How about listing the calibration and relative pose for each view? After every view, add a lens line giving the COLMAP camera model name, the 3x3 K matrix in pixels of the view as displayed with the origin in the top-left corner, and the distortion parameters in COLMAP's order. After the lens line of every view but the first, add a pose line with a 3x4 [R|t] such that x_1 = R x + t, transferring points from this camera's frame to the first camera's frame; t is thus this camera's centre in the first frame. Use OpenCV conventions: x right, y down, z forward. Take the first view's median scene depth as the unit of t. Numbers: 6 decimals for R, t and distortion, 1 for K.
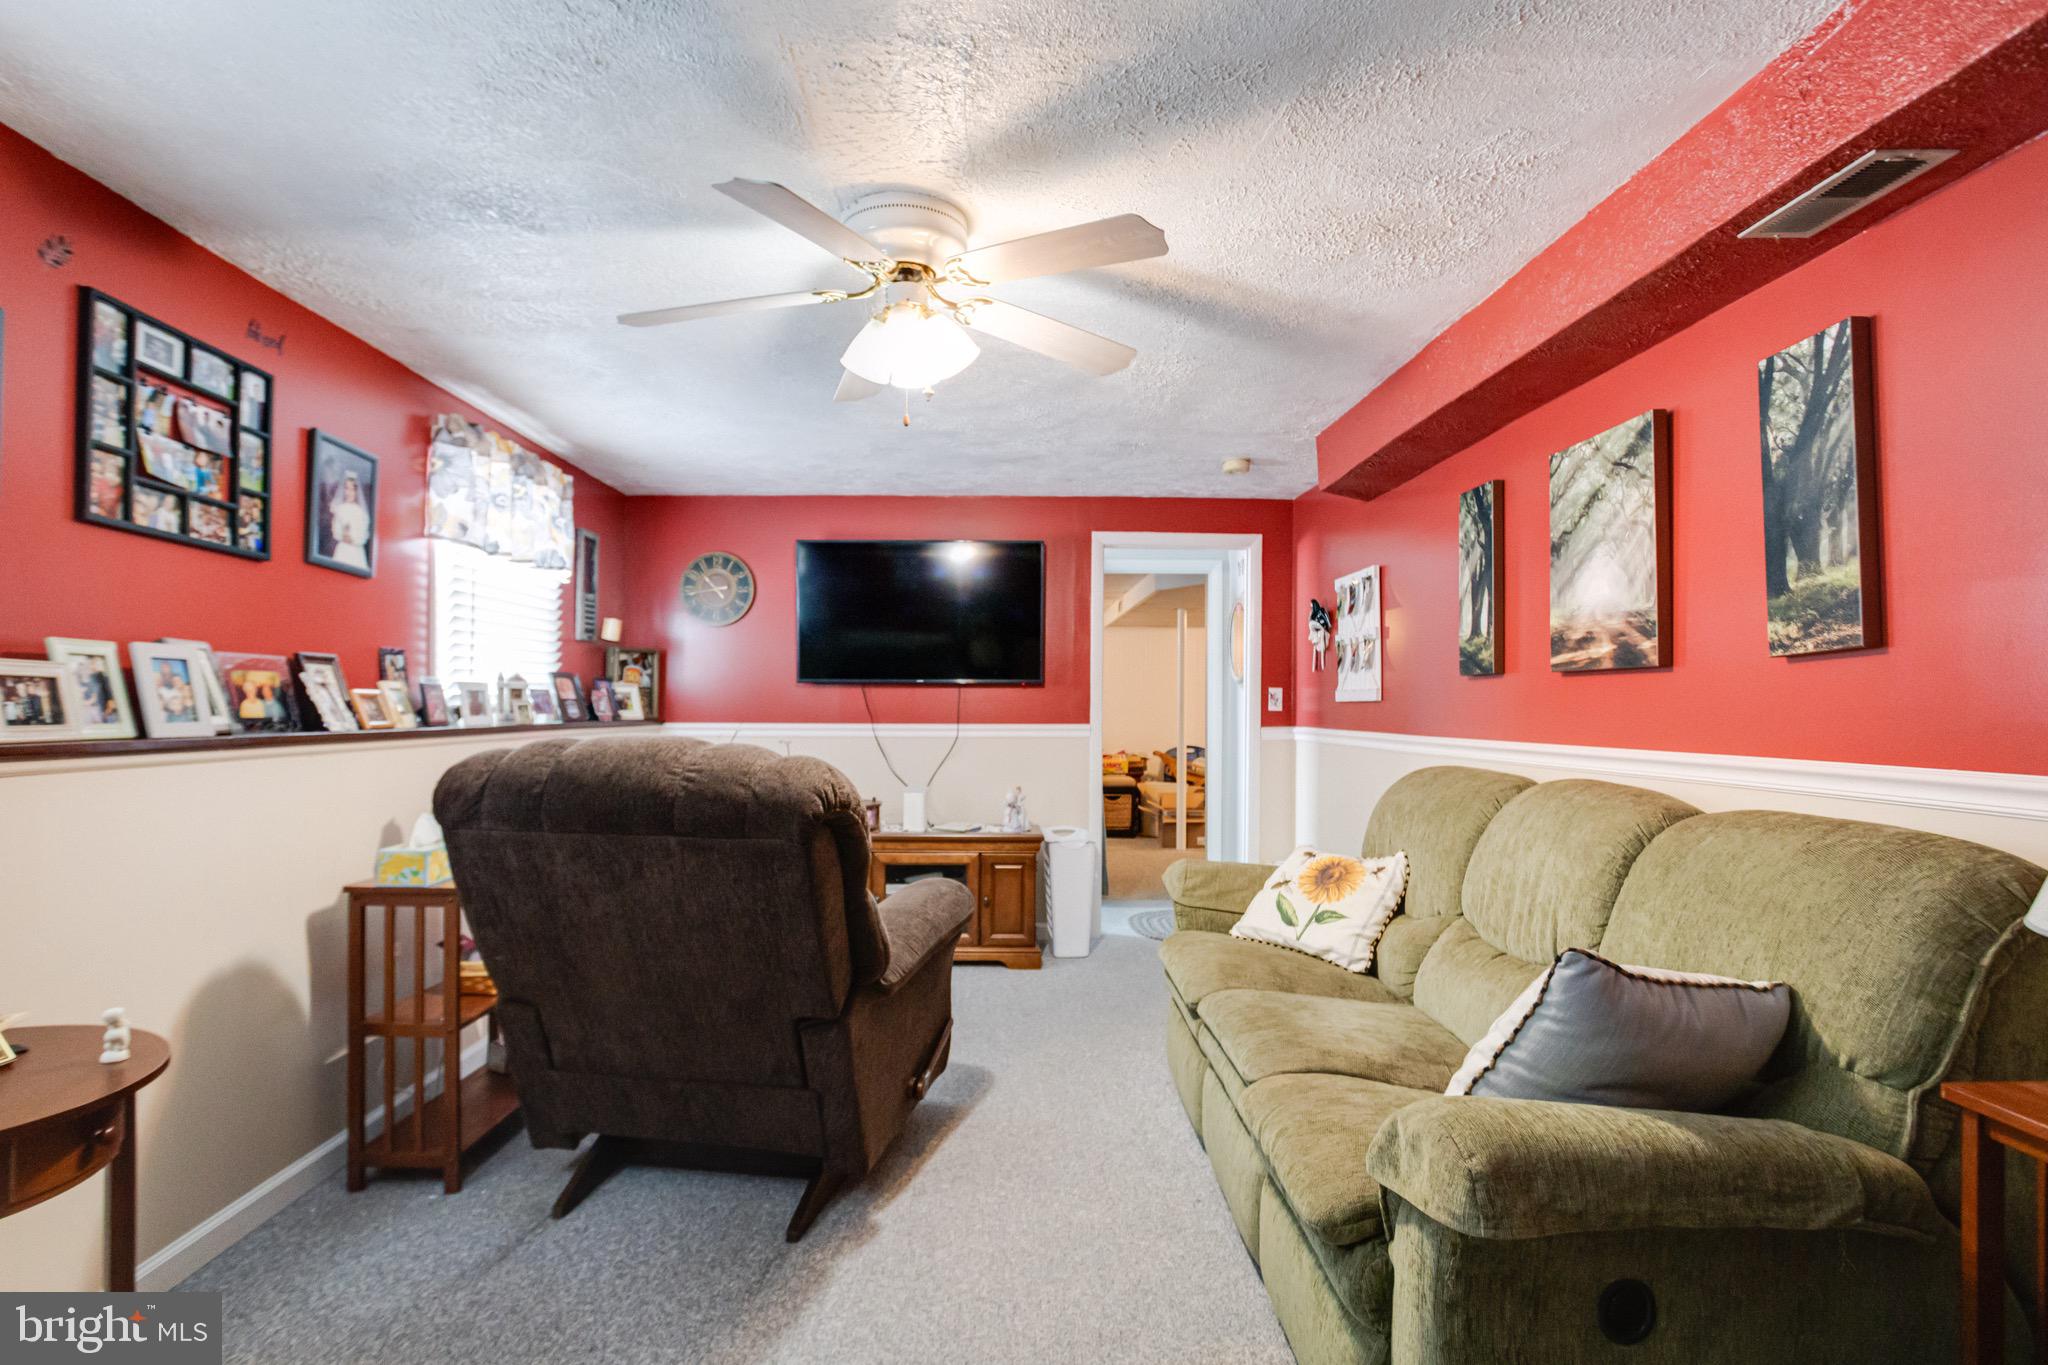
lens RADIAL K [[1025.5, 0, 1019.0], [0, 1025.5, 698.7], [0, 0, 1]] dist [-0.040058, 0.015439]
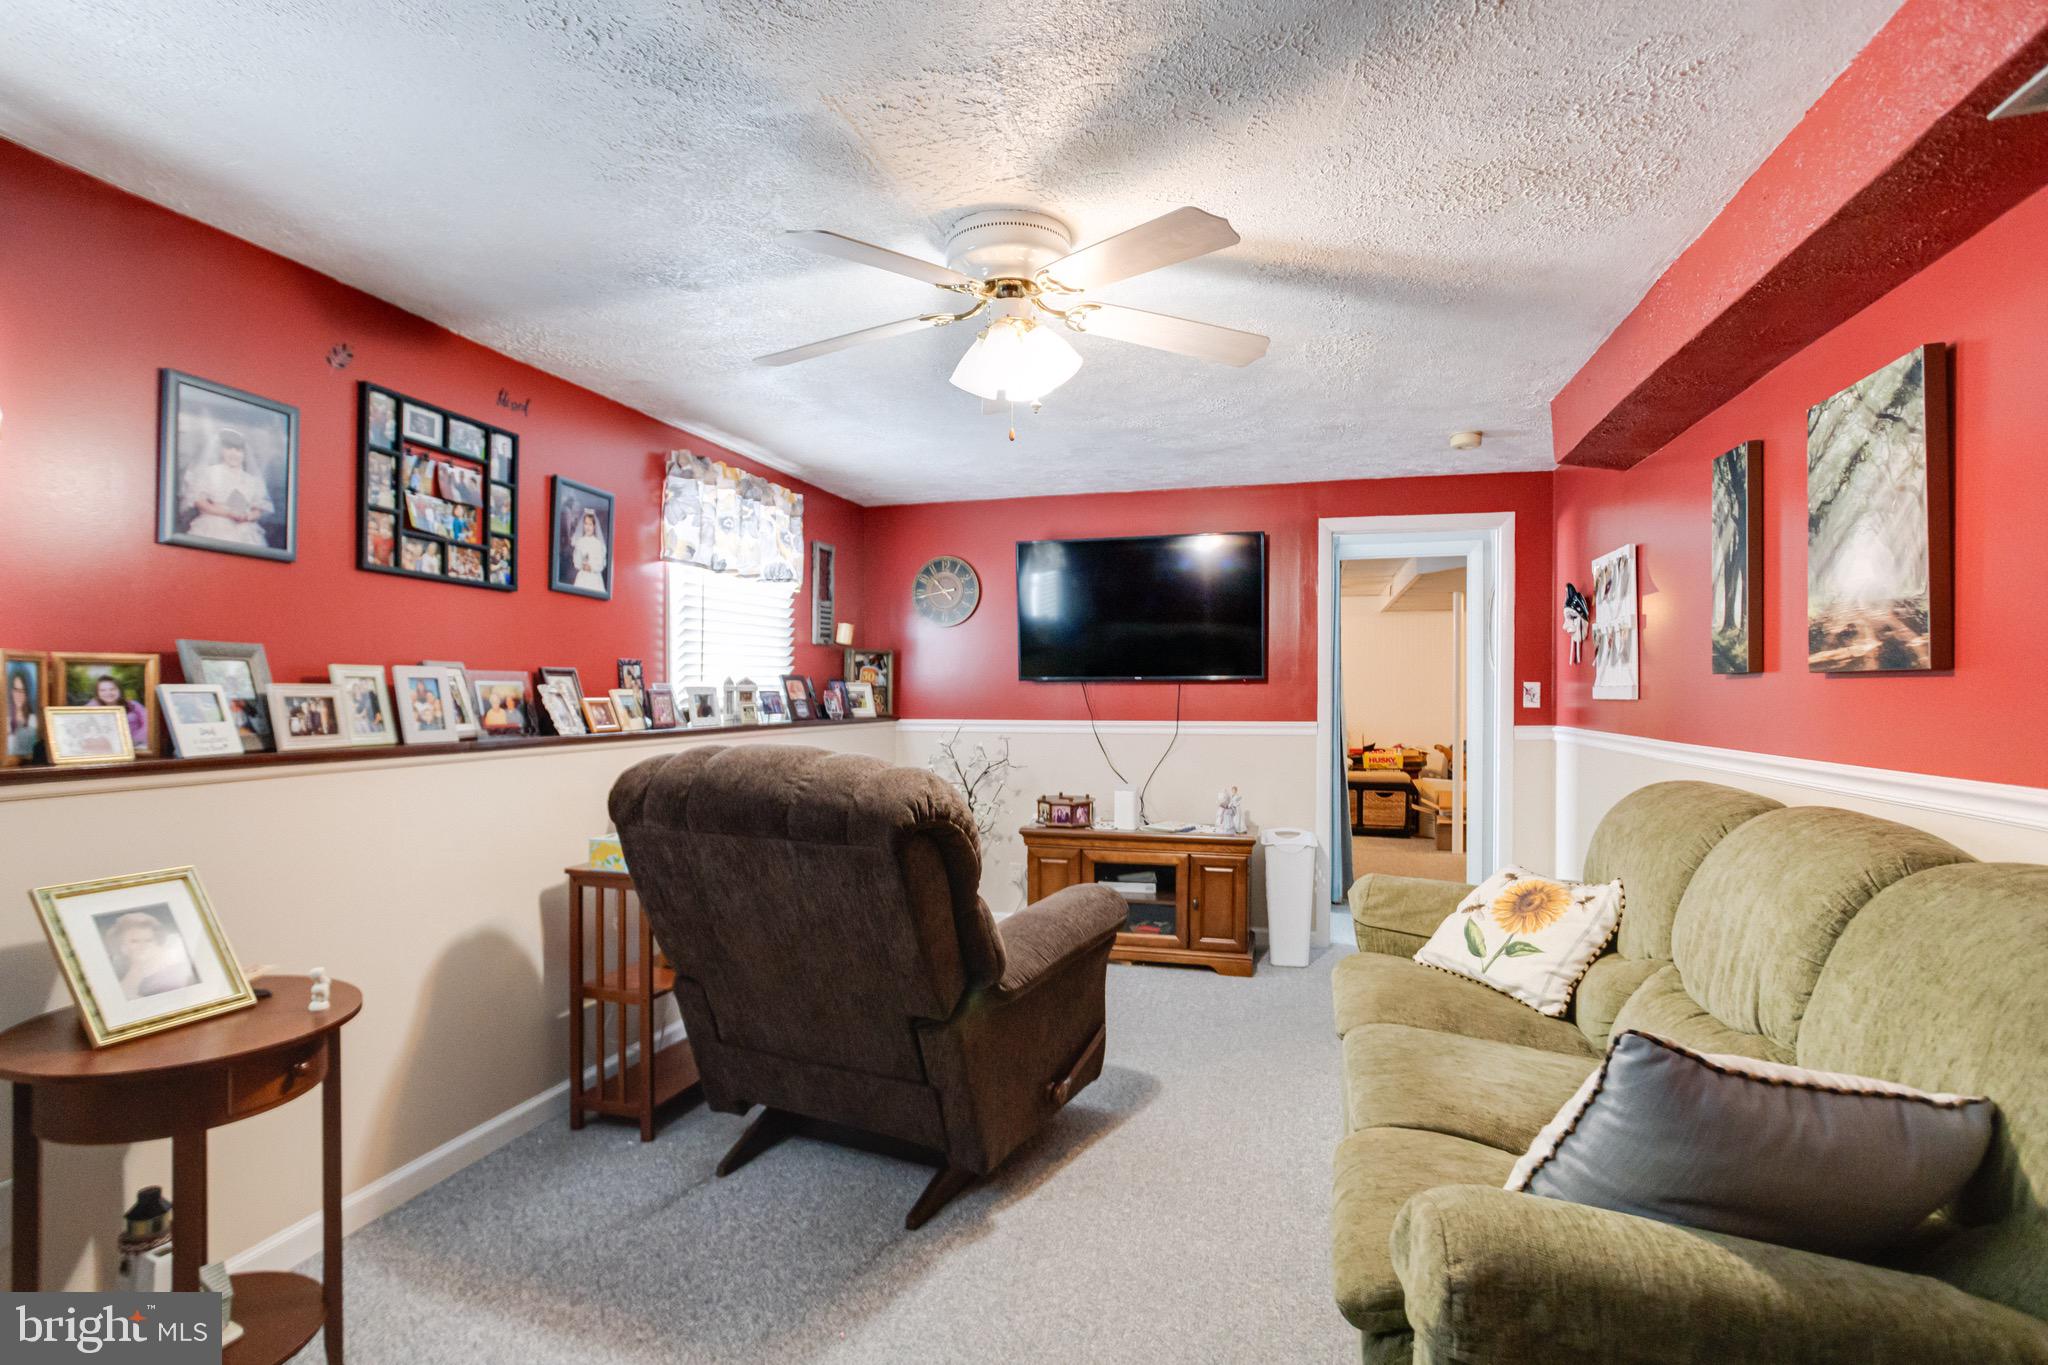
lens RADIAL K [[1025.5, 0, 1008.6], [0, 1025.5, 690.3], [0, 0, 1]] dist [-0.040058, 0.015439]
pose [[0.953797, -0.004334, -0.300421, 0.179126], [0.006197, 0.999967, 0.005248, -0.023941], [0.300389, -0.006867, 0.953792, 0.032609]]
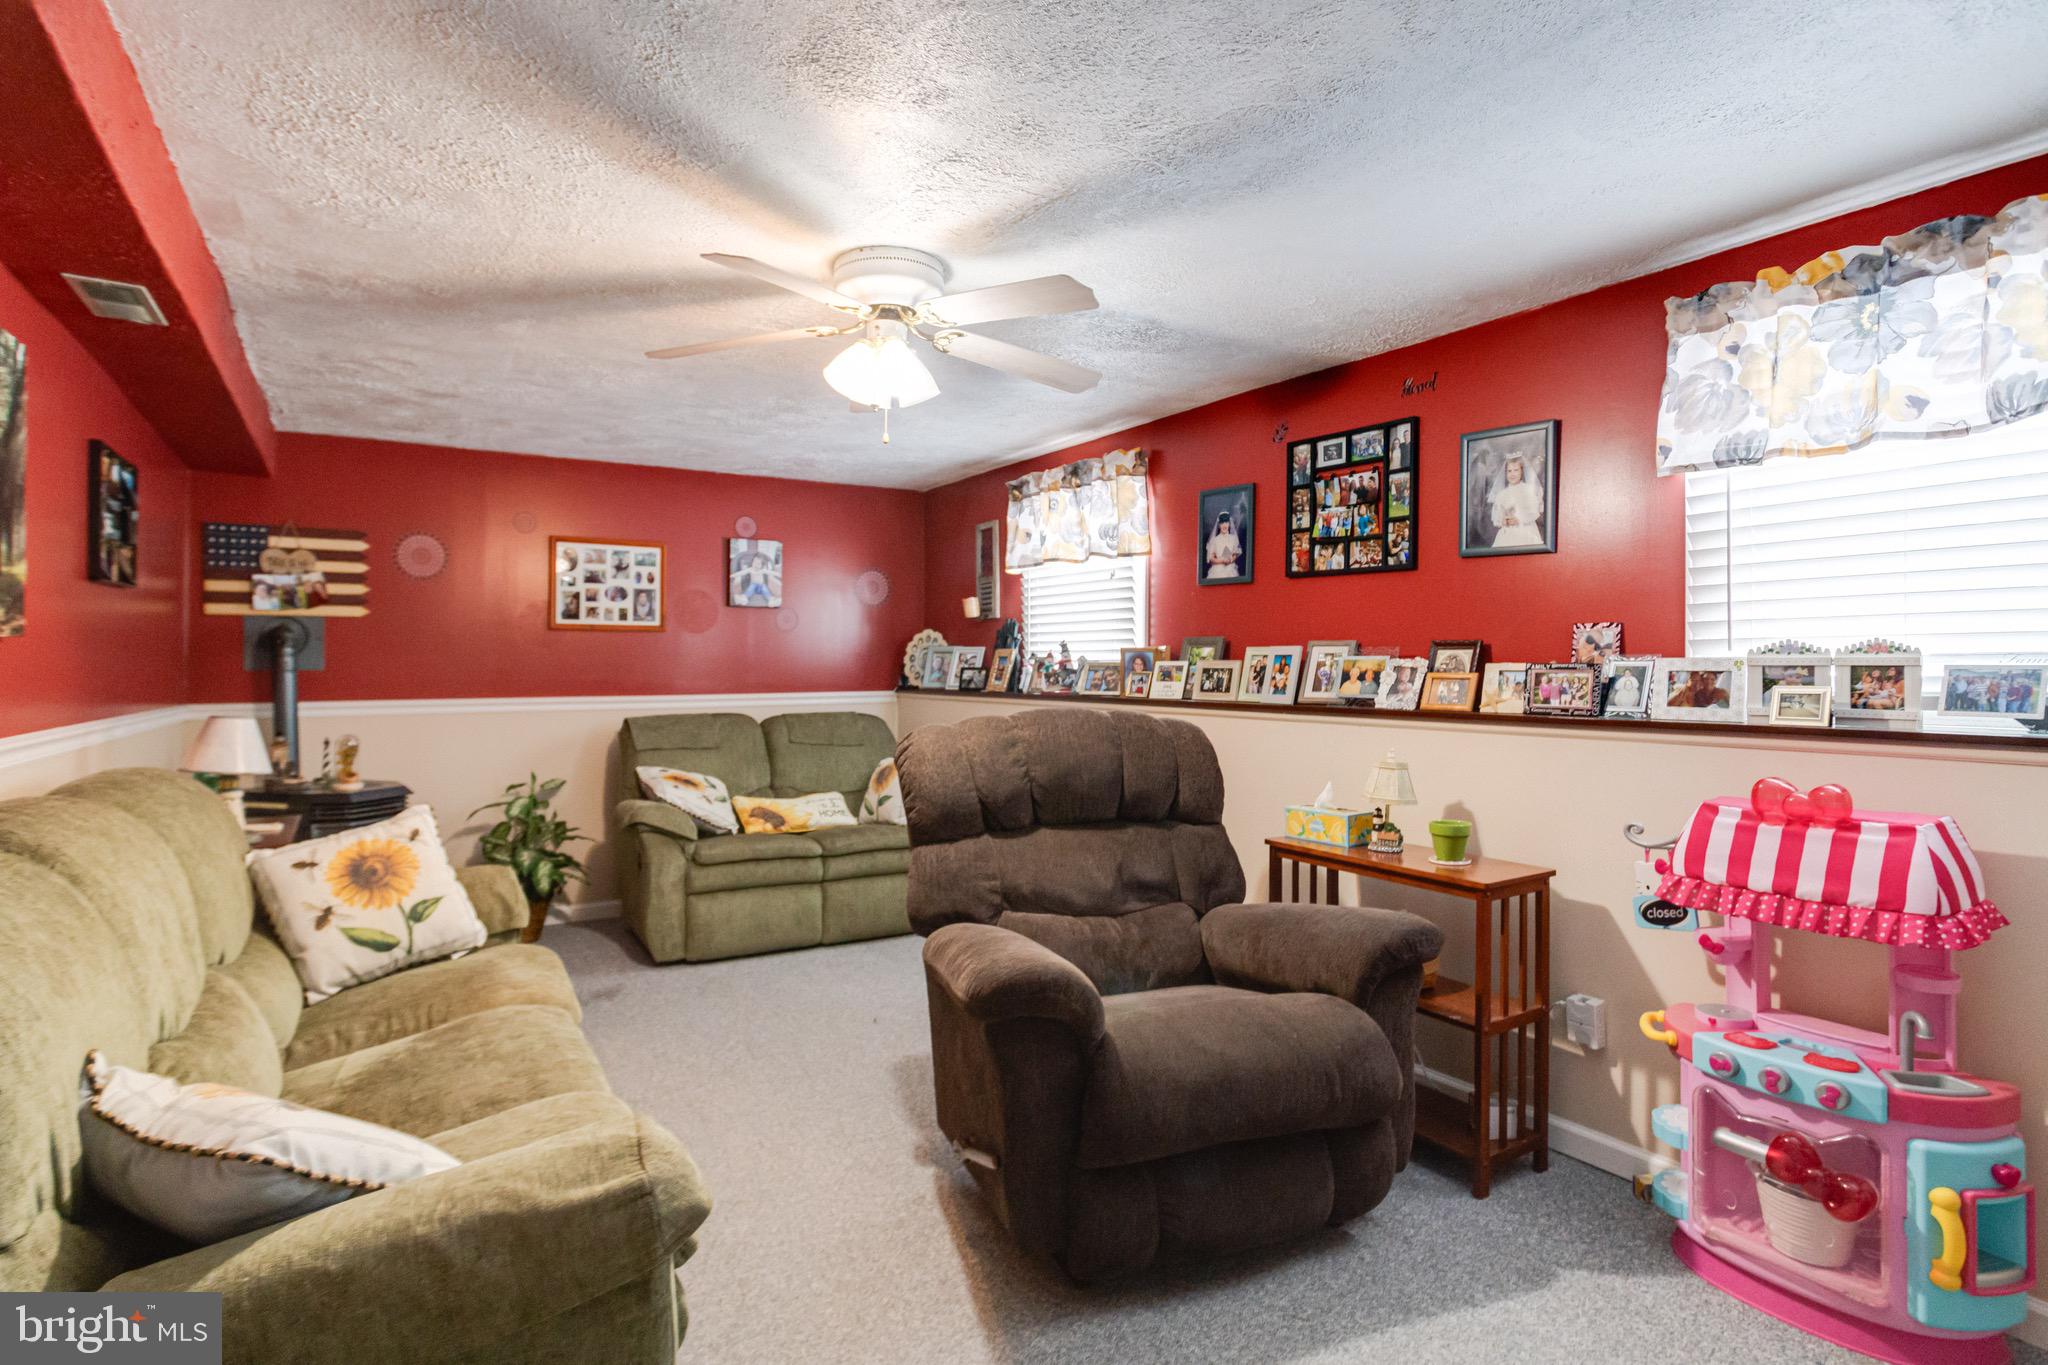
lens RADIAL K [[1025.5, 0, 1027.8], [0, 1025.5, 672.0], [0, 0, 1]] dist [-0.040058, 0.015439]
pose [[-0.854919, -0.001877, -0.518758, 0.320875], [-0.001032, 0.999998, -0.001918, -0.007500], [0.518760, -0.001104, -0.854919, 1.932554]]
